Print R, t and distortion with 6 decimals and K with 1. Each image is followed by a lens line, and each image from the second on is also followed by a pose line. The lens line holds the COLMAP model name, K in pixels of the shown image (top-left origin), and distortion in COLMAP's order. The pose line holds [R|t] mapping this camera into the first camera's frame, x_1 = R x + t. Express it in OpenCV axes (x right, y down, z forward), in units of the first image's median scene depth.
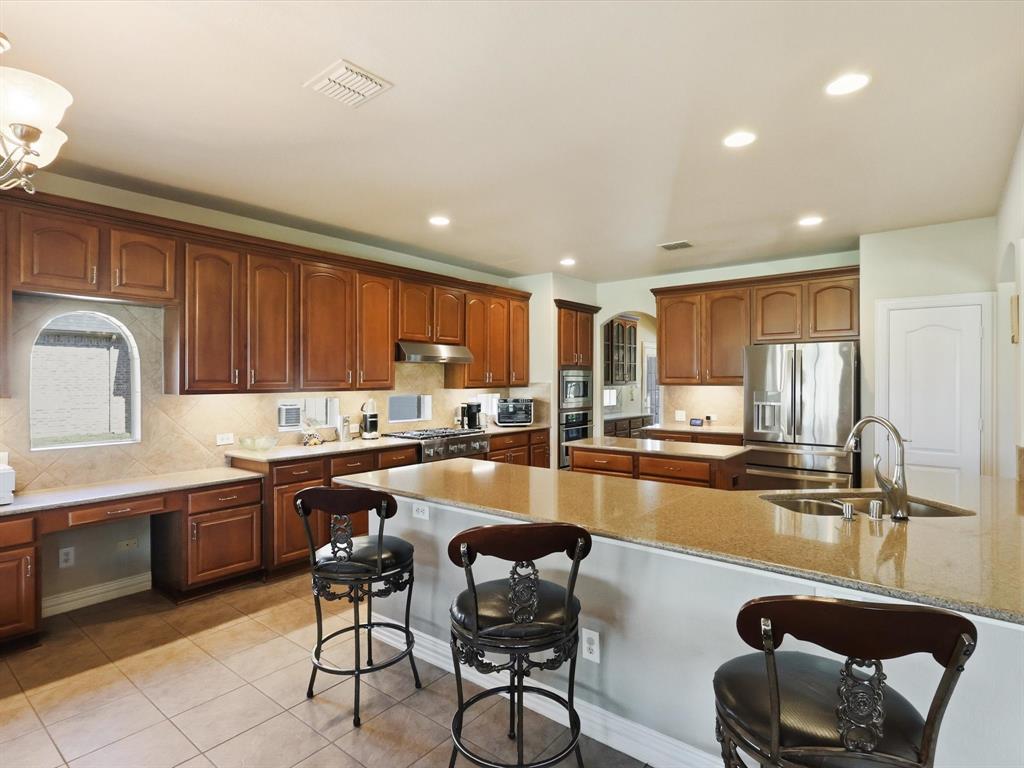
lens RADIAL K [[539.8, 0, 516.5], [0, 539.8, 381.3], [0, 0, 1]] dist [0.000783, 0.003252]
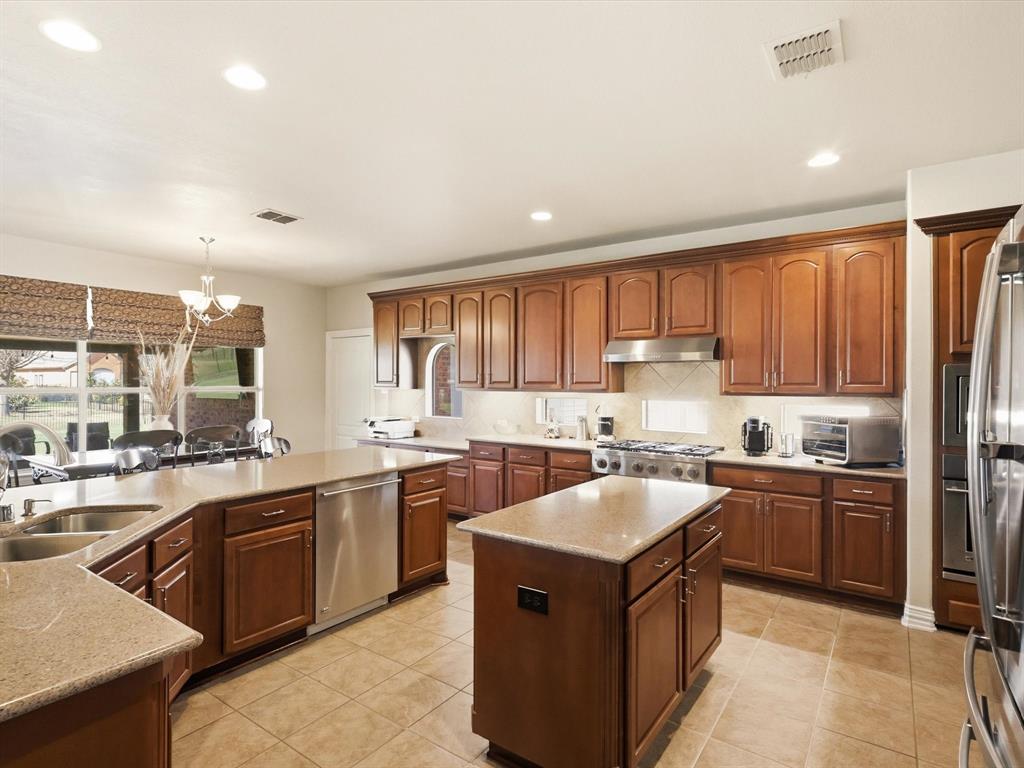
lens RADIAL K [[539.8, 0, 512.5], [0, 539.8, 385.6], [0, 0, 1]] dist [0.000783, 0.003252]
pose [[0.046323, 0.008278, -0.998892, 0.674575], [-0.009920, 0.999920, 0.007826, -0.002205], [0.998877, 0.009546, 0.046402, 0.743721]]
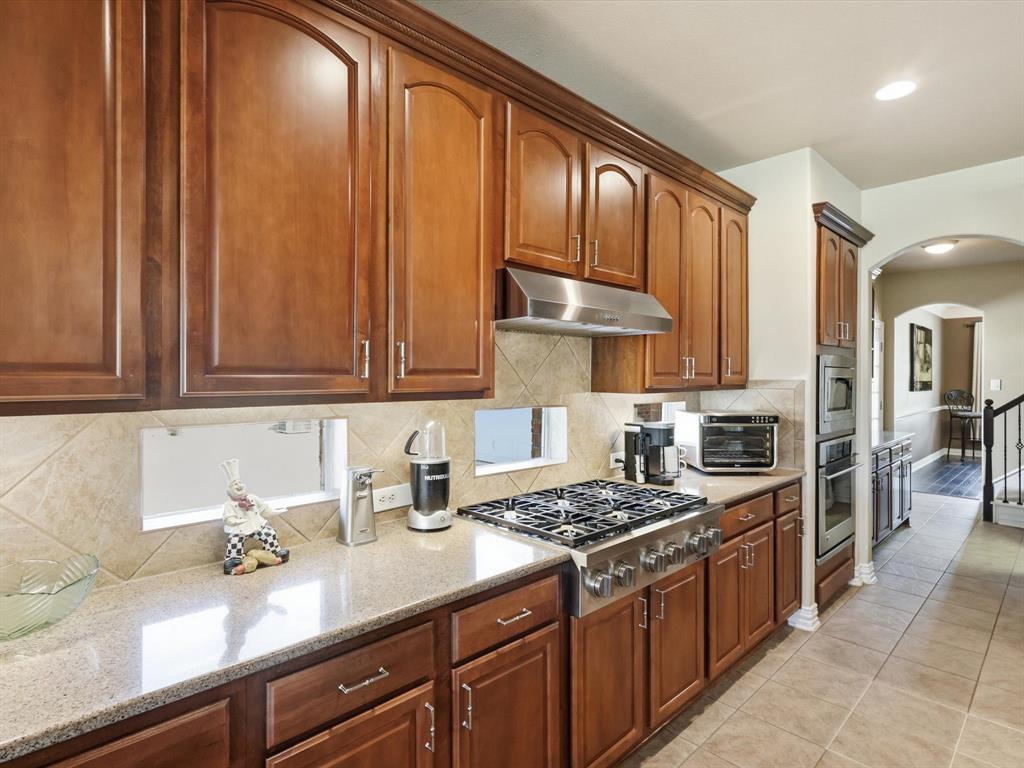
lens RADIAL K [[539.8, 0, 513.1], [0, 539.8, 380.4], [0, 0, 1]] dist [0.000783, 0.003252]
pose [[0.991132, 0.003991, -0.132818, -0.156202], [-0.003714, 0.999990, 0.002333, 0.003039], [0.132826, -0.001819, 0.991138, 0.605472]]
